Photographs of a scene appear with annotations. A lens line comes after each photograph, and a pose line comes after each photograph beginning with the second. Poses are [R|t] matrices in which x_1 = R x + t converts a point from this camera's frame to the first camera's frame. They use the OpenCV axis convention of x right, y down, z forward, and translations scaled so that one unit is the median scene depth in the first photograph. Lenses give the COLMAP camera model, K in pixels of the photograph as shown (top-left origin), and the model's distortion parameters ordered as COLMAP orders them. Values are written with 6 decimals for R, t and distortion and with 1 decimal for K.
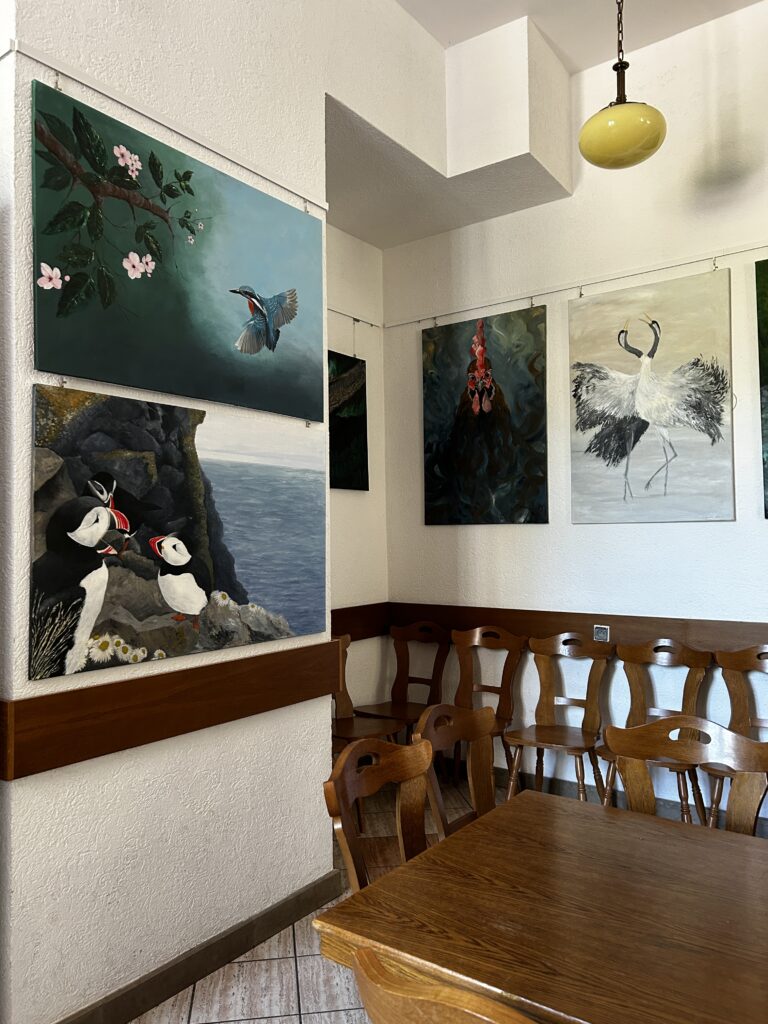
lens RADIAL K [[786.7, 0, 381.0], [0, 786.7, 505.3], [0, 0, 1]] dist [0.059250, -0.075956]
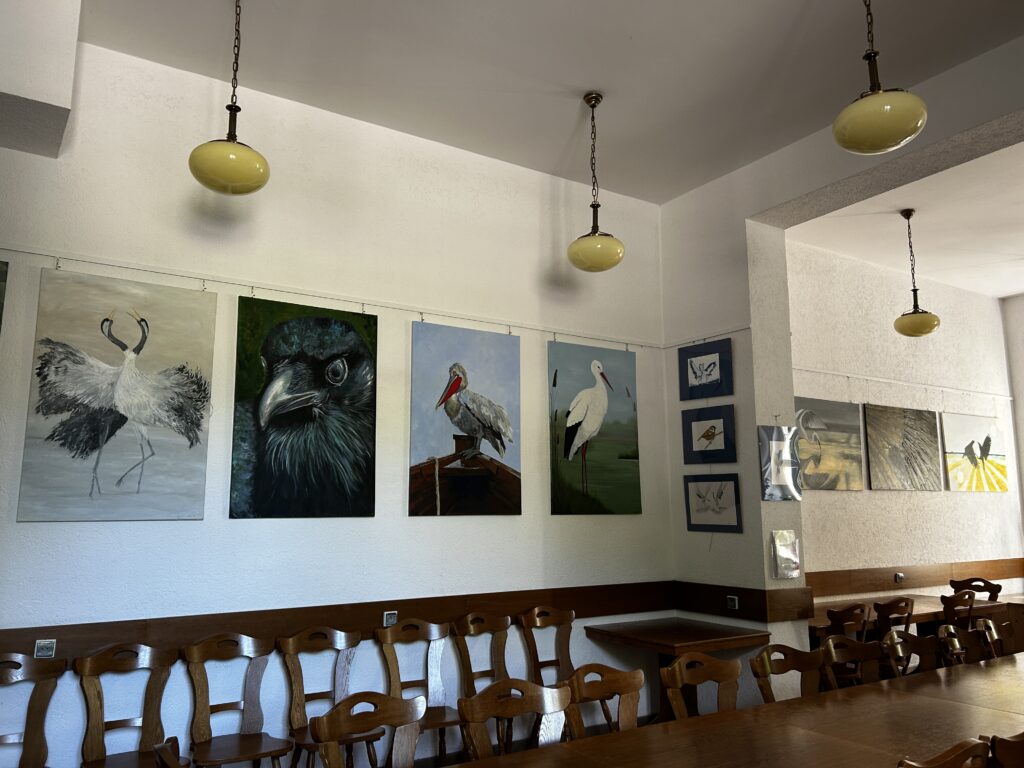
lens RADIAL K [[786.7, 0, 510.3], [0, 786.7, 385.1], [0, 0, 1]] dist [0.059250, -0.075956]
pose [[0.304875, 0.162811, 0.938373, -0.591698], [-0.030595, 0.986445, -0.161212, 0.000133], [-0.951901, 0.020440, 0.305724, 0.320353]]
